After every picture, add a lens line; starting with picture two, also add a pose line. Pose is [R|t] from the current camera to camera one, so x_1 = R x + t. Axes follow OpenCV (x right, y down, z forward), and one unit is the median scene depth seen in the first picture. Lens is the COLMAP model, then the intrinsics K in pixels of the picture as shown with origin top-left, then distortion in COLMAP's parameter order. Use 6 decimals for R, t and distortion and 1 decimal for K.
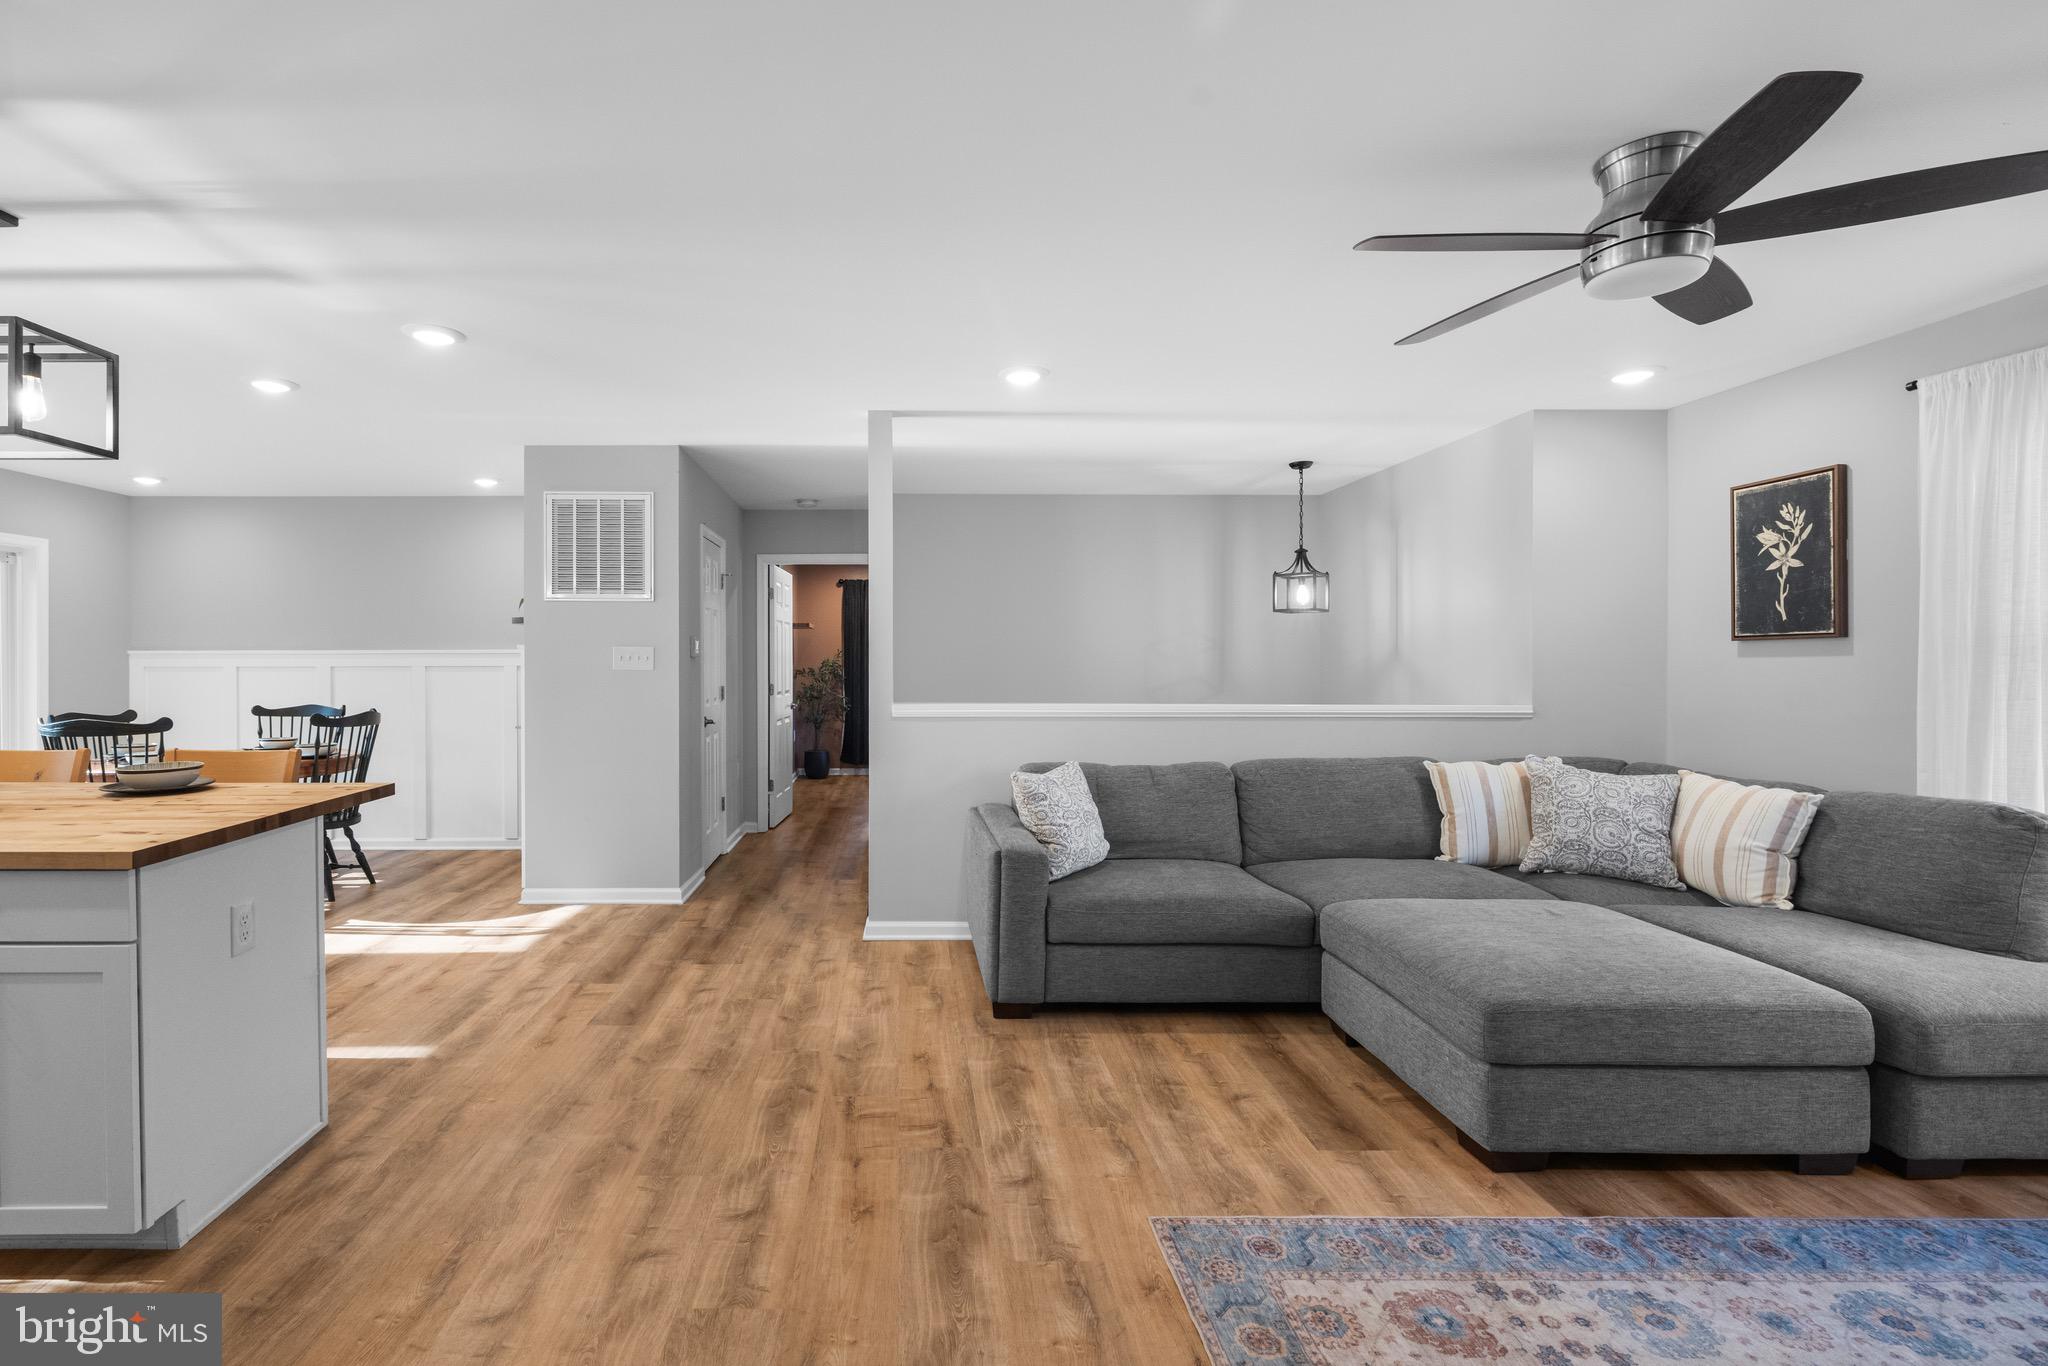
lens RADIAL K [[937.3, 0, 909.1], [0, 937.3, 674.4], [0, 0, 1]] dist [0.007080, -0.000307]
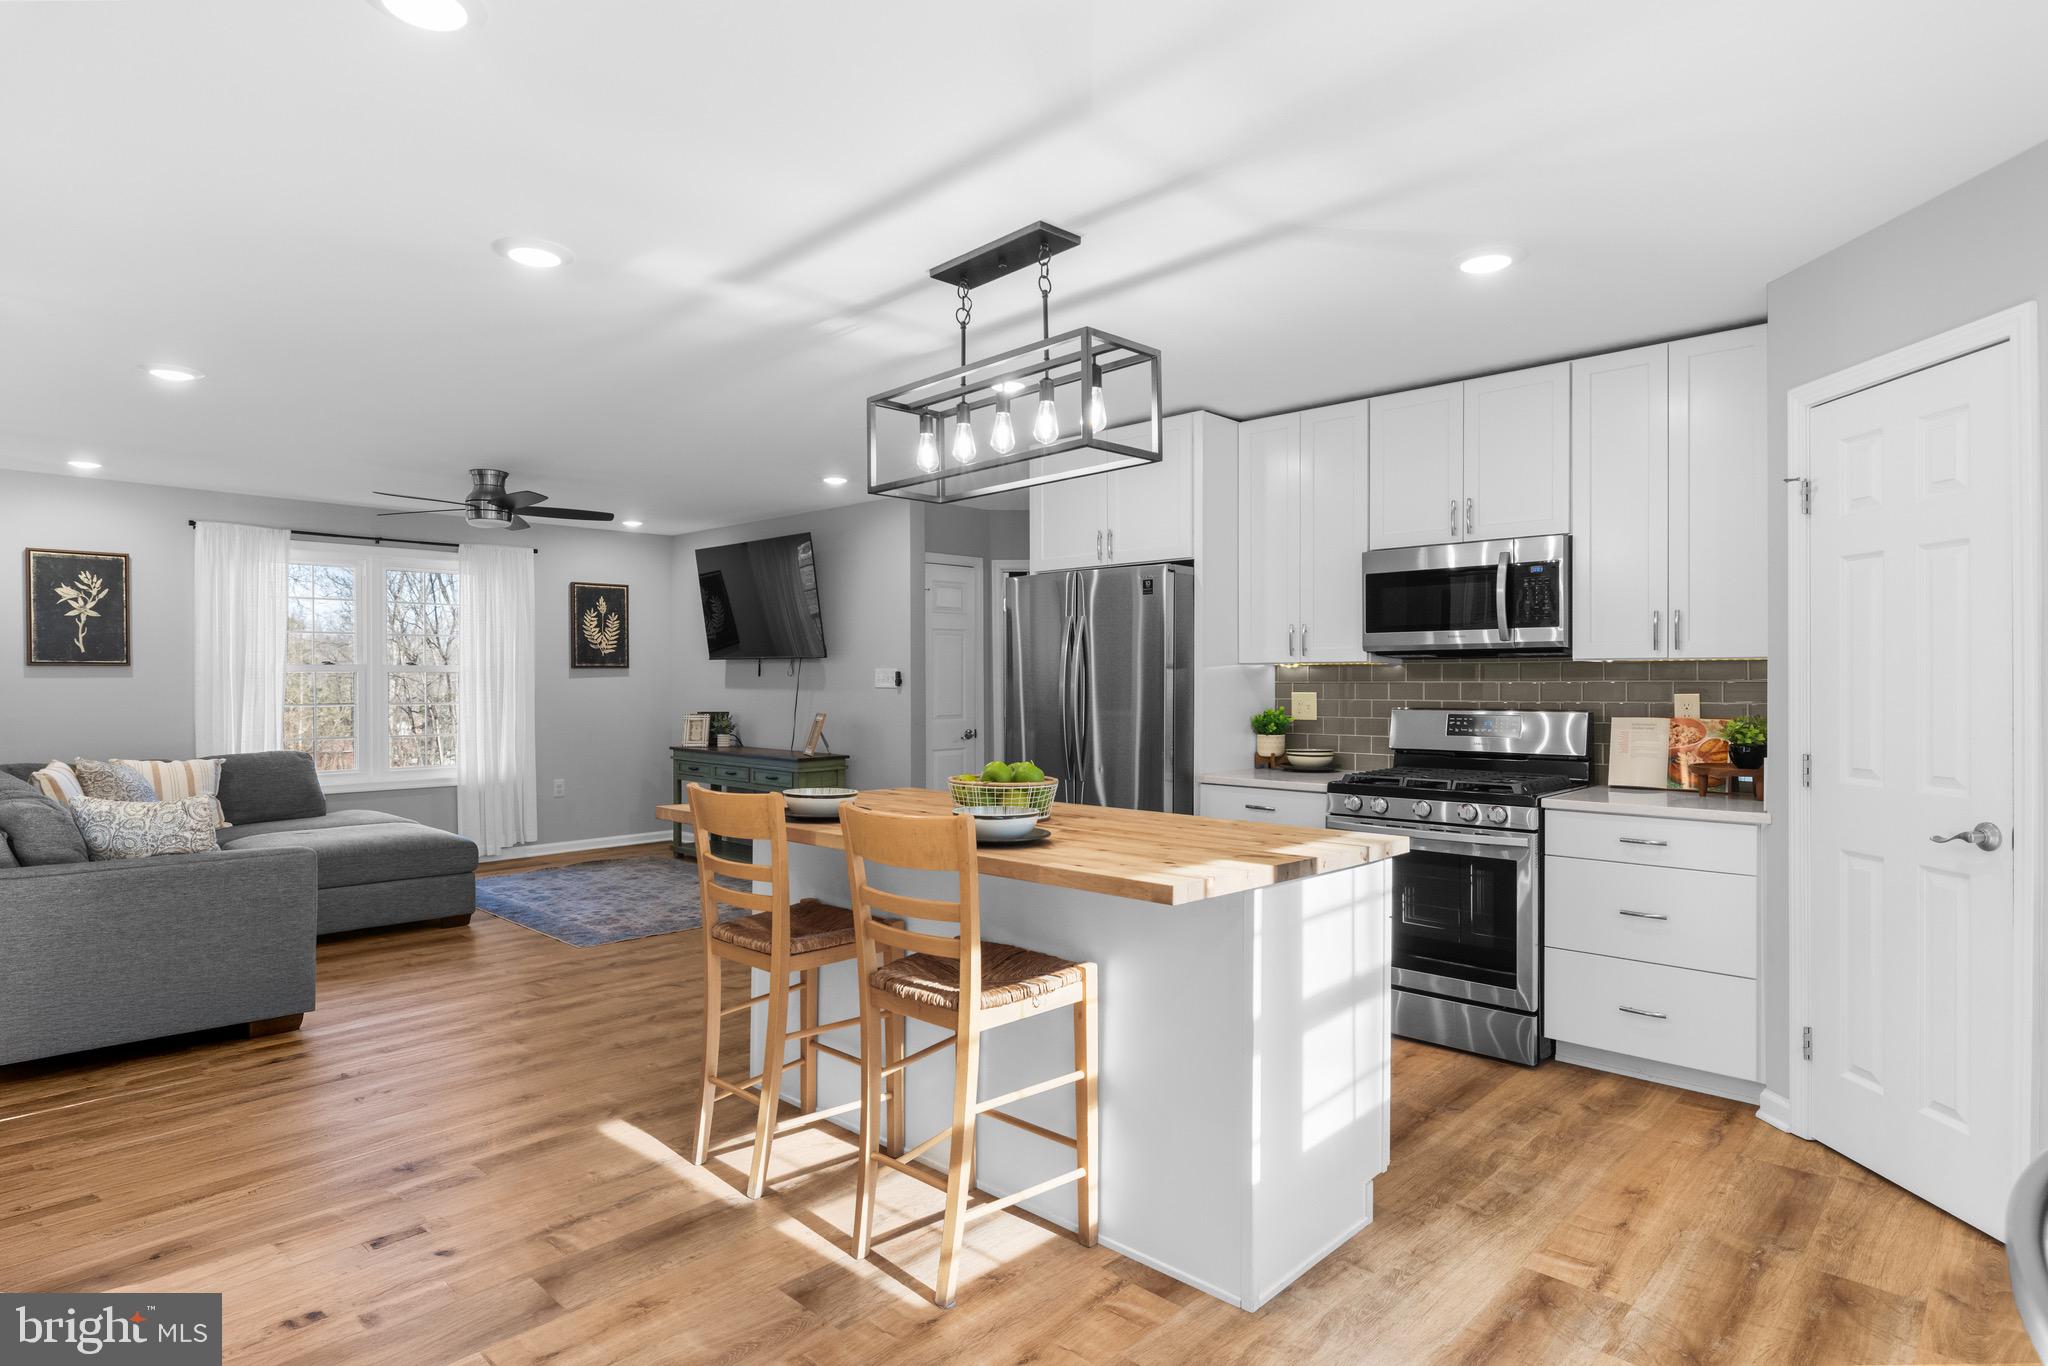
lens RADIAL K [[1099.5, 0, 1018.3], [0, 1099.5, 680.1], [0, 0, 1]] dist [-0.002468, 0.002059]
pose [[-0.718478, 0.001347, 0.695548, -1.049157], [0.008675, 0.999938, 0.007025, -0.012467], [-0.695495, 0.011081, -0.718445, 1.019303]]
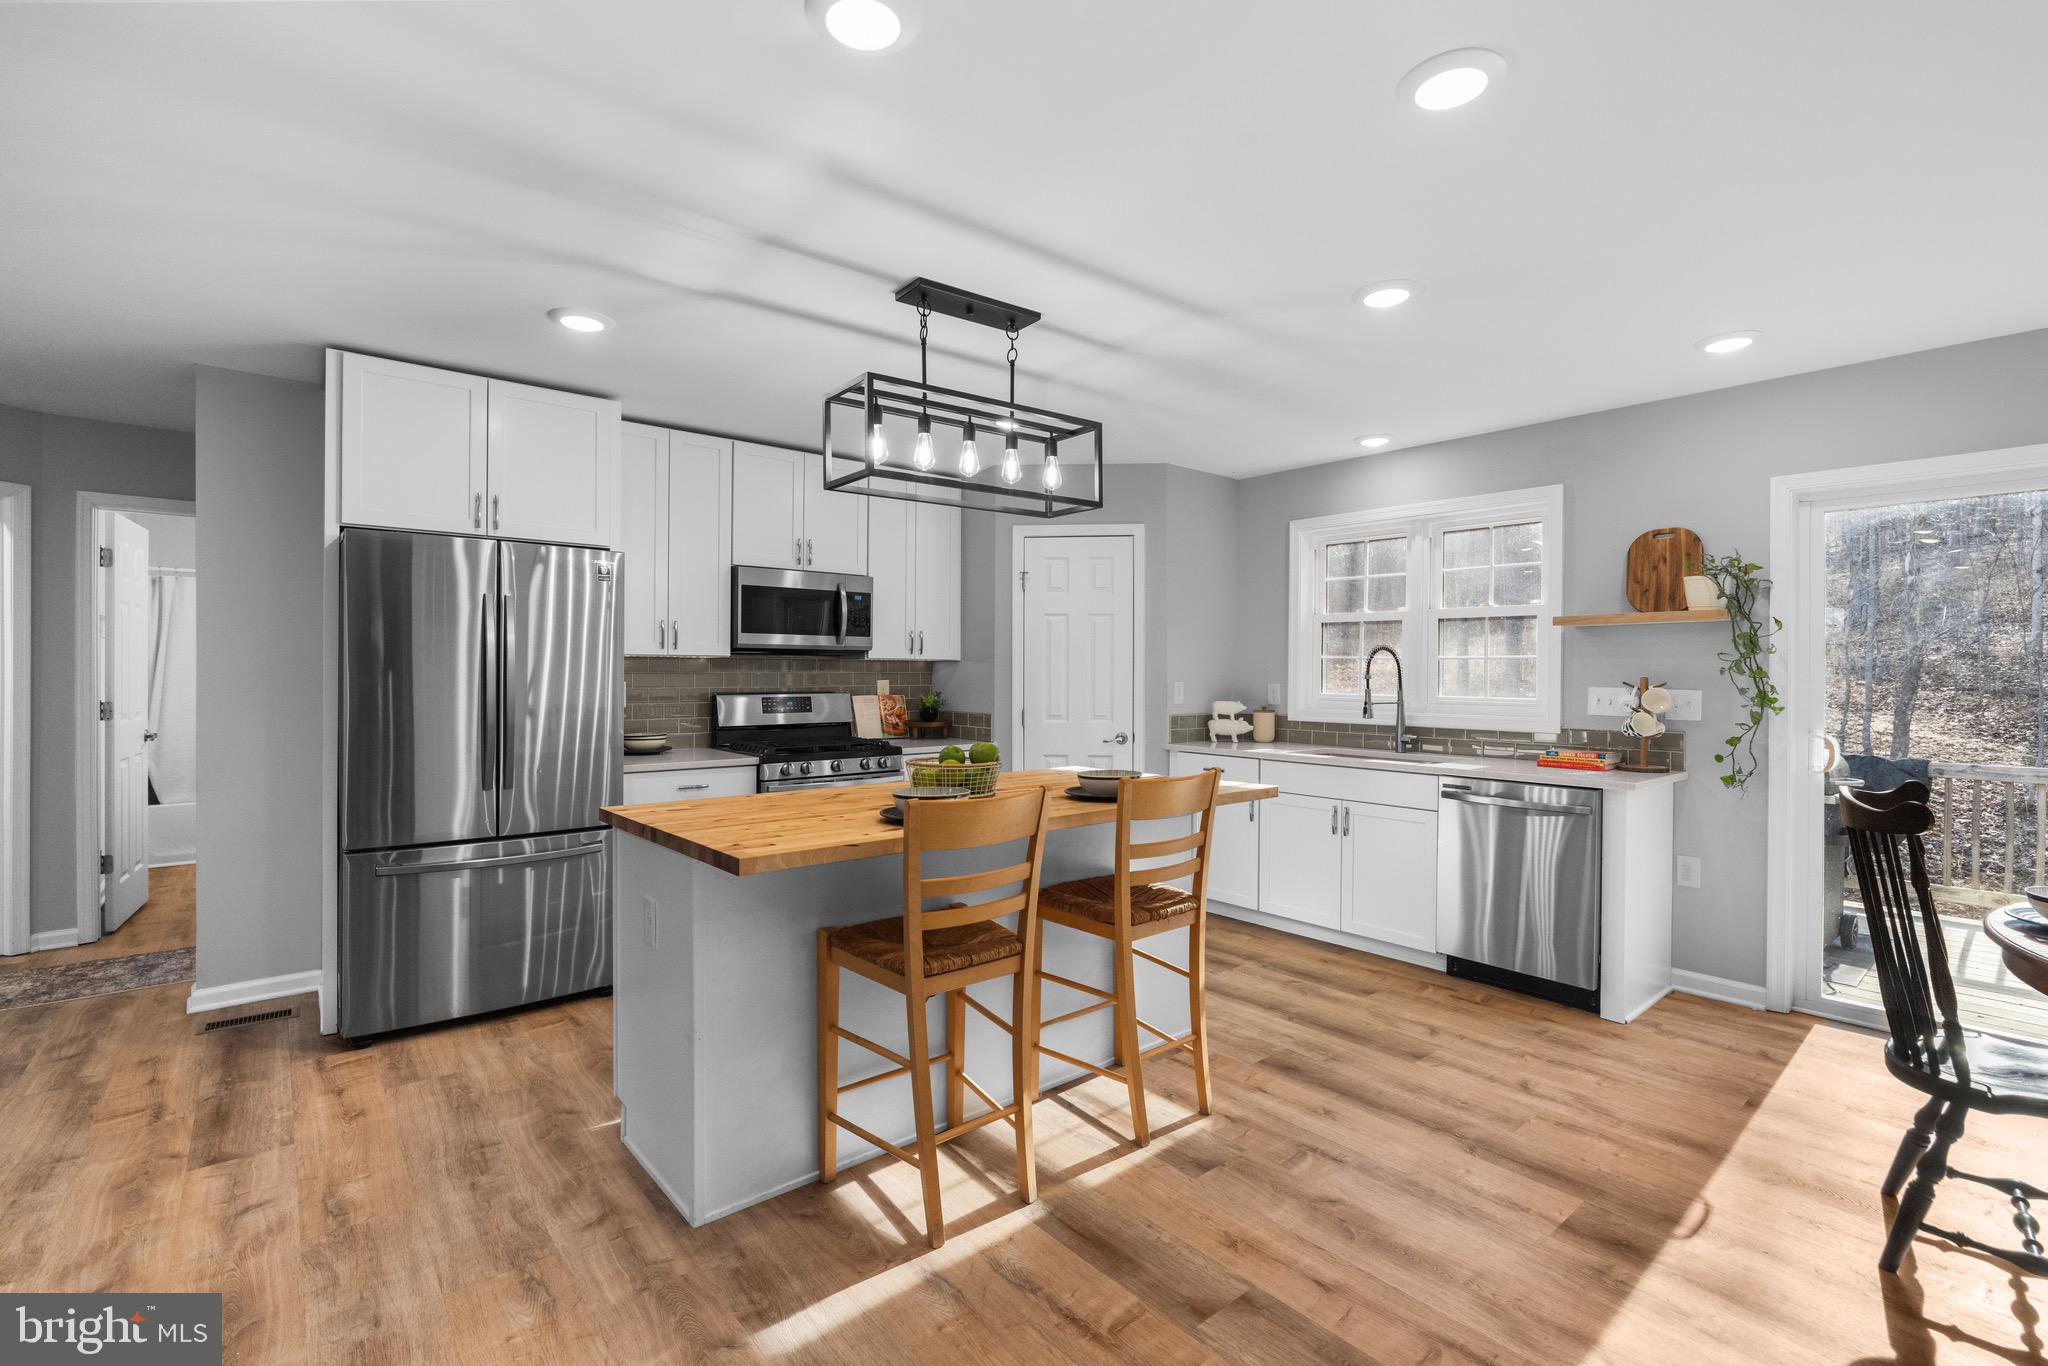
lens RADIAL K [[920.8, 0, 1020.5], [0, 920.8, 671.8], [0, 0, 1]] dist [0.000889, -0.000022]
pose [[-0.769848, -0.003252, -0.638219, -0.190133], [-0.011969, 0.999885, 0.009343, -0.015346], [0.638115, 0.014832, -0.769798, 1.065298]]
